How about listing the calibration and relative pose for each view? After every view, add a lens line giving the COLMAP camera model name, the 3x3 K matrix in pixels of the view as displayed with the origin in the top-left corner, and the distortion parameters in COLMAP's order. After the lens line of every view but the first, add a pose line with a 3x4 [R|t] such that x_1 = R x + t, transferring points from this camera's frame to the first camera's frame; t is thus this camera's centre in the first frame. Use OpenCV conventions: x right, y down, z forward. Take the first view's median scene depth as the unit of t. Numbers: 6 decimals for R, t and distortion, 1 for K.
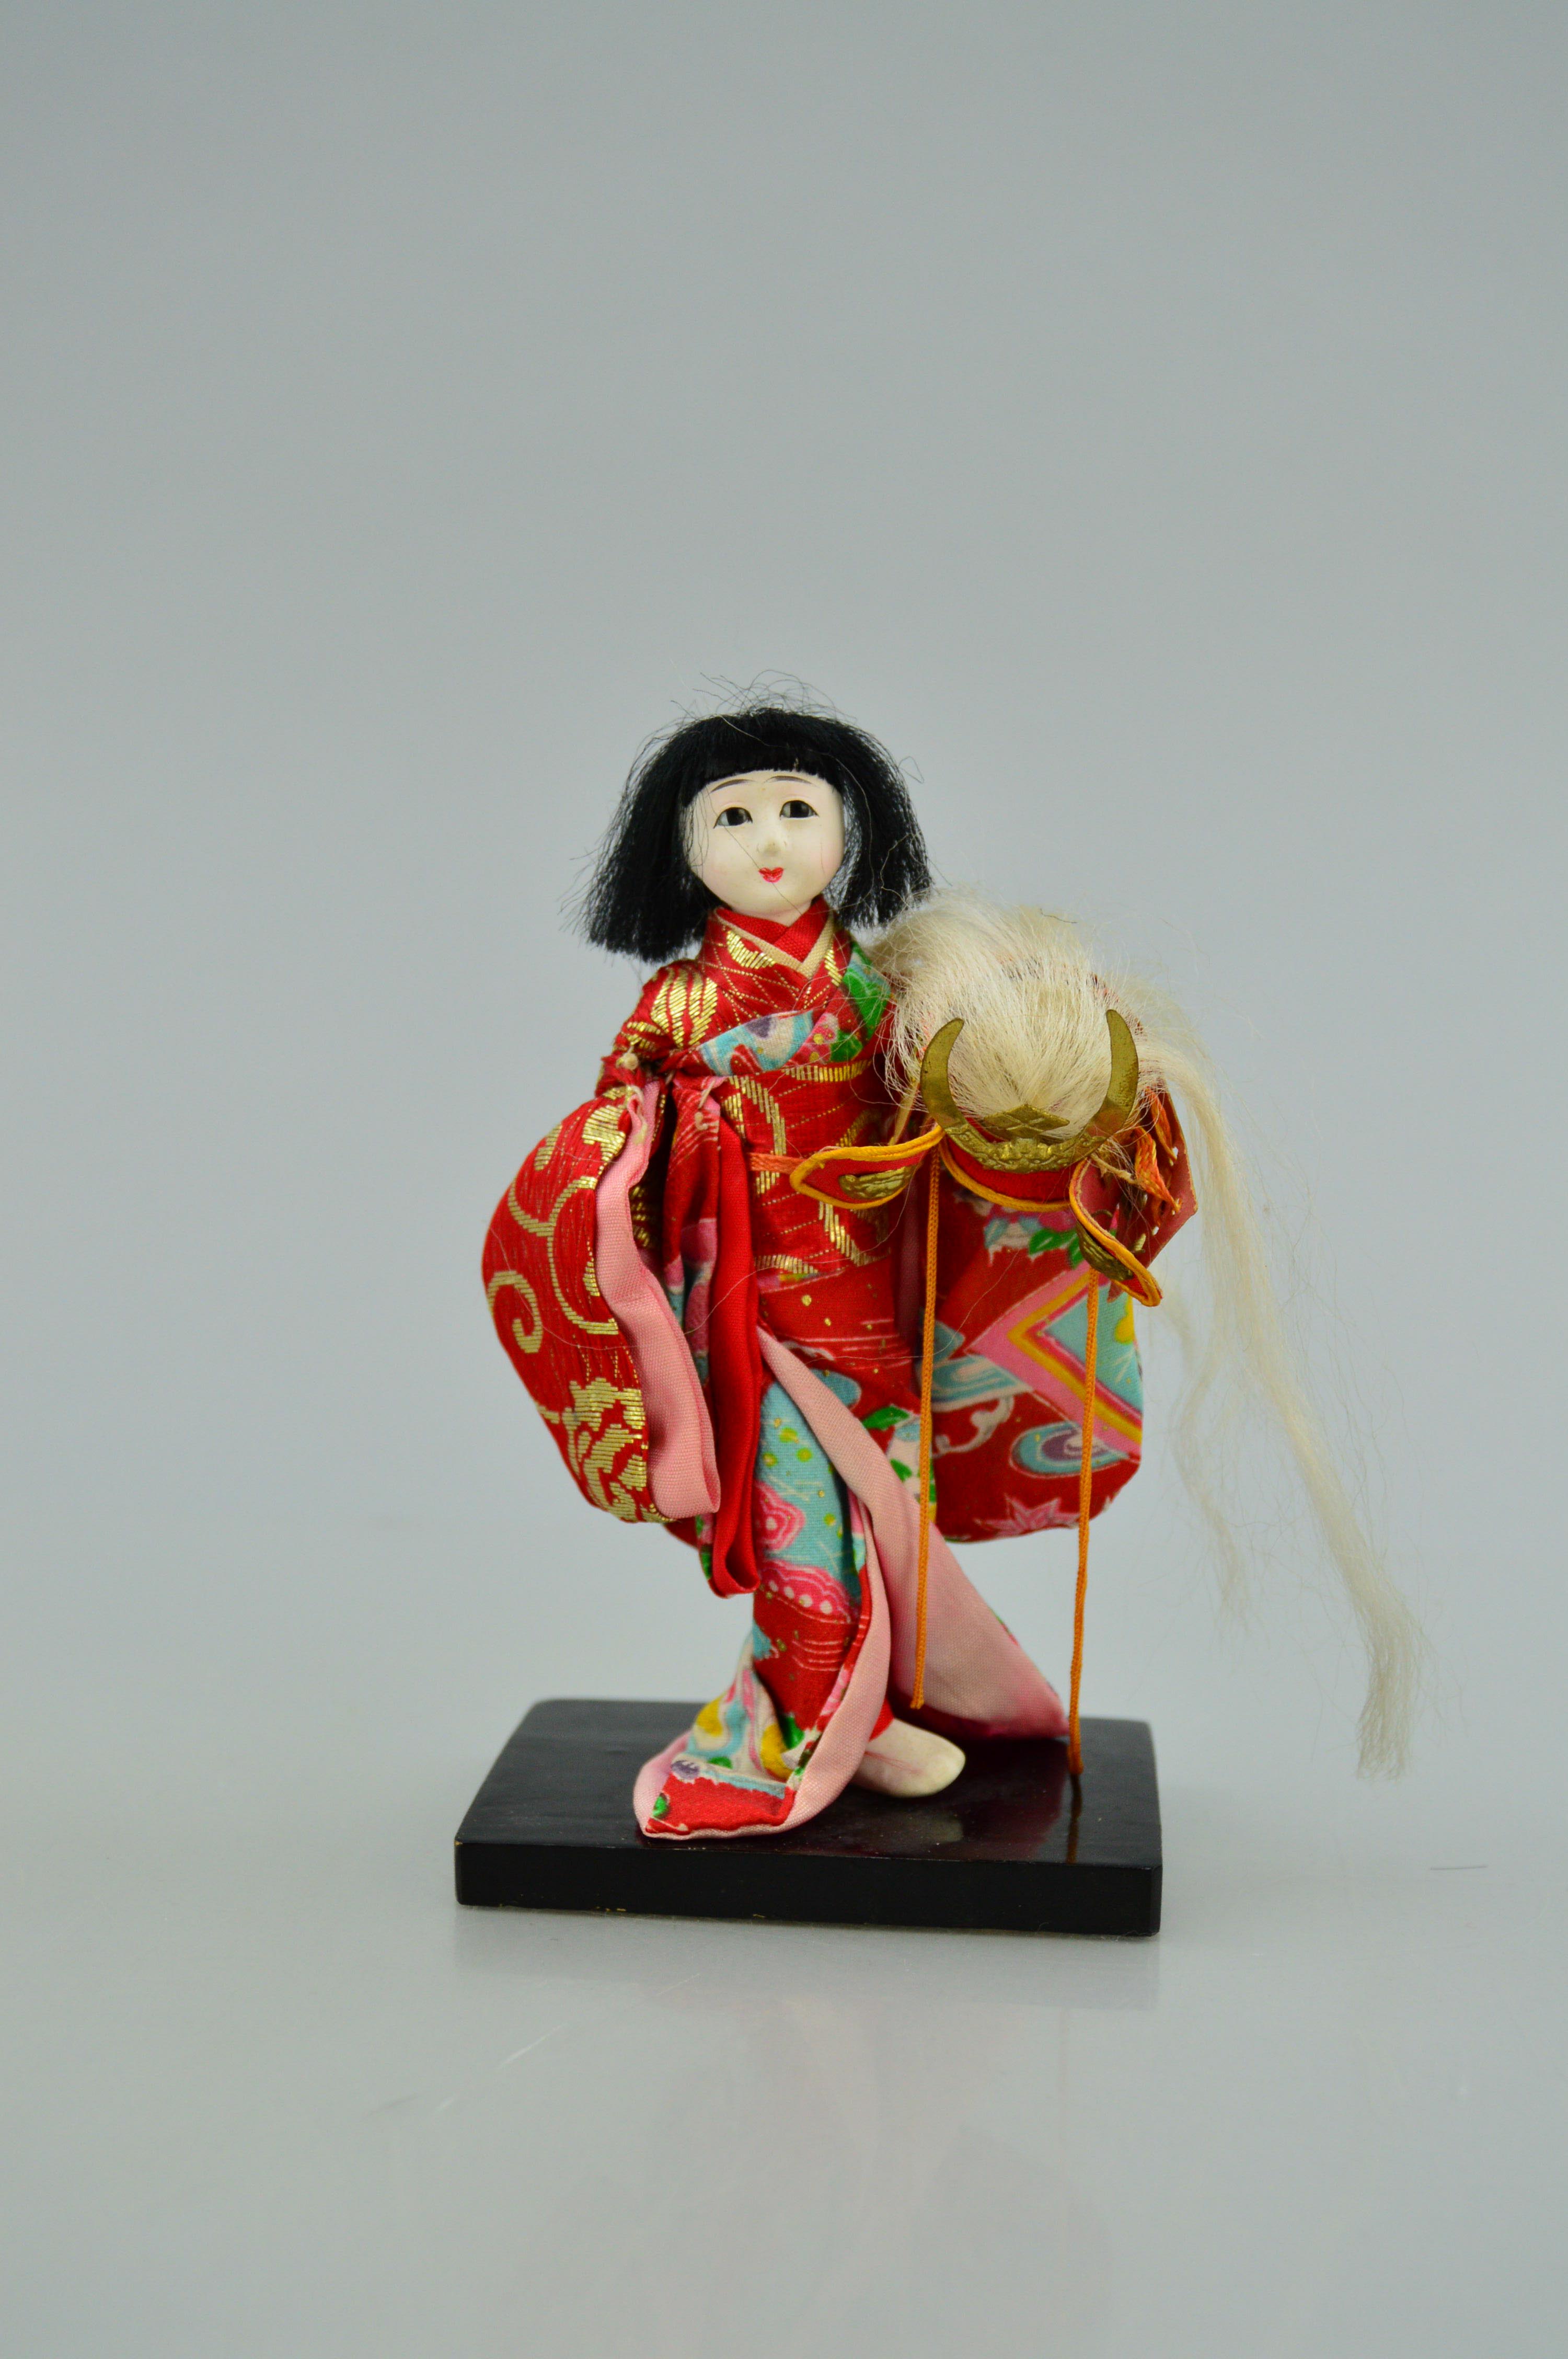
lens RADIAL K [[3135.4, 0, 829.5], [0, 3135.4, 1238.9], [0, 0, 1]] dist [-0.033067, 0.000000]
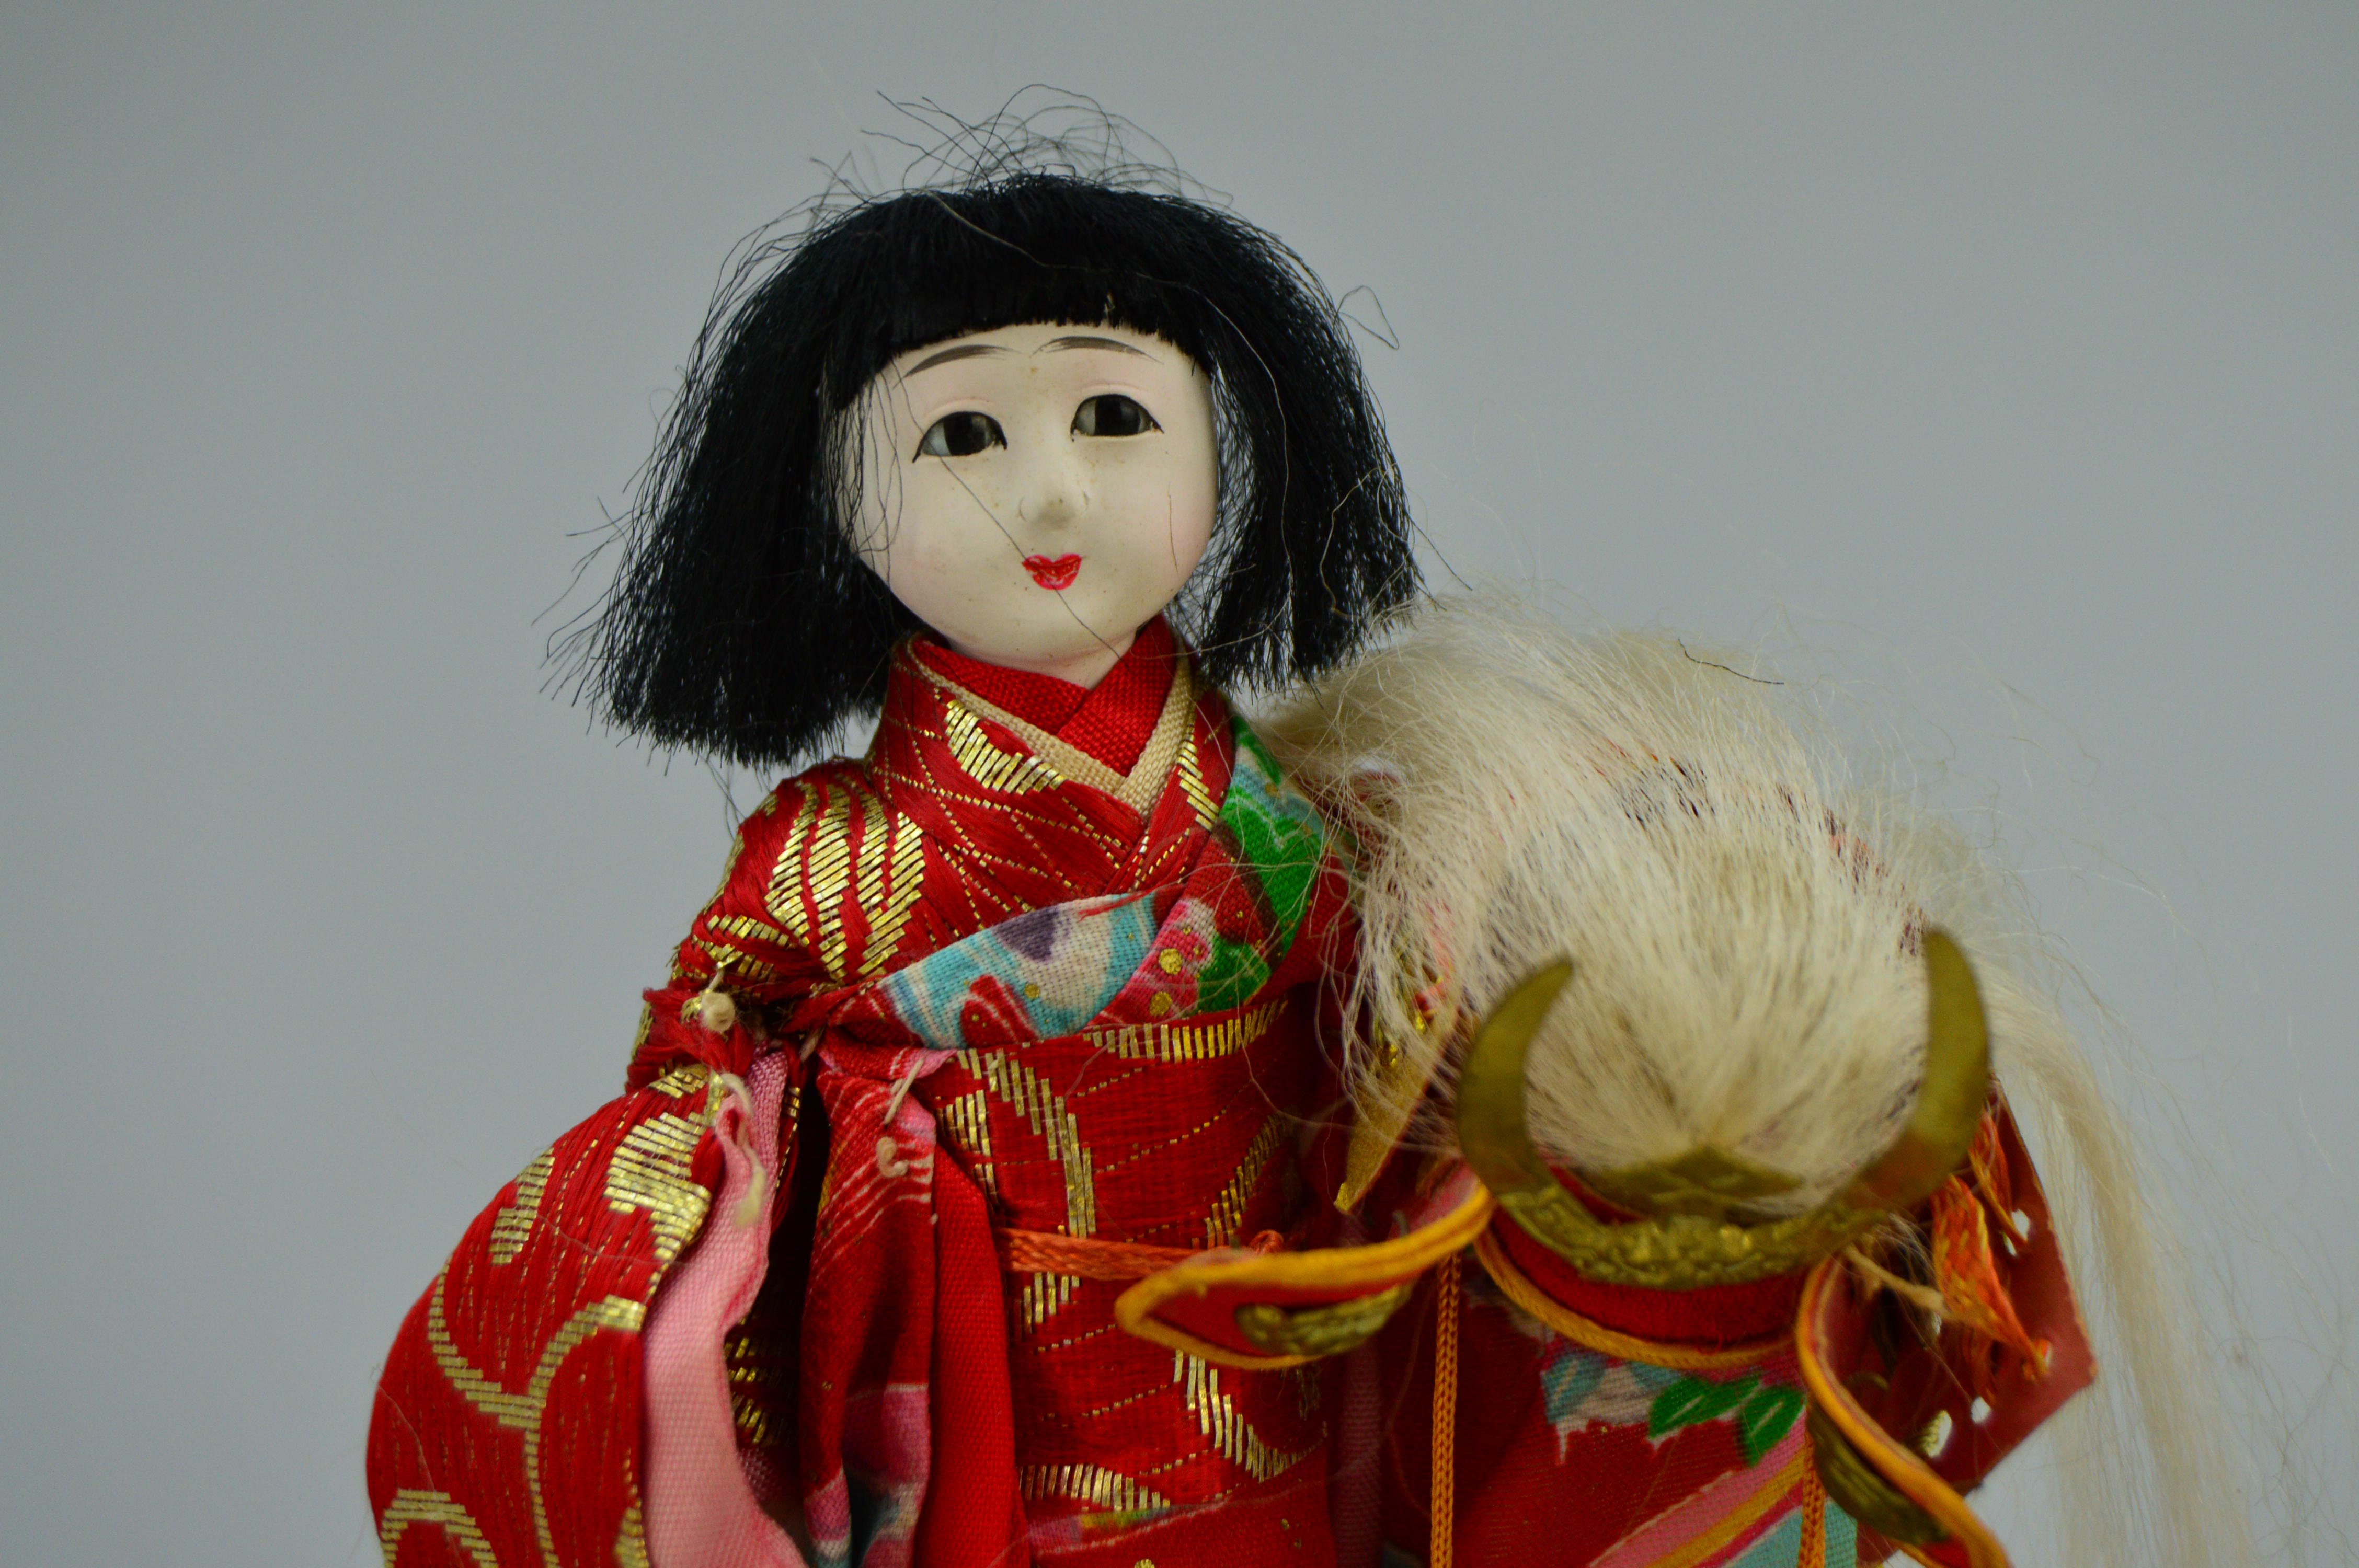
lens RADIAL K [[4632.0, 0, 1184.6], [0, 4632.0, 790.4], [0, 0, 1]] dist [-0.033959, 0.000000]
pose [[0.997457, -0.012885, 0.070091, -0.044478], [0.014120, 0.999753, -0.017152, -0.075372], [-0.069853, 0.018099, 0.997393, 0.376926]]
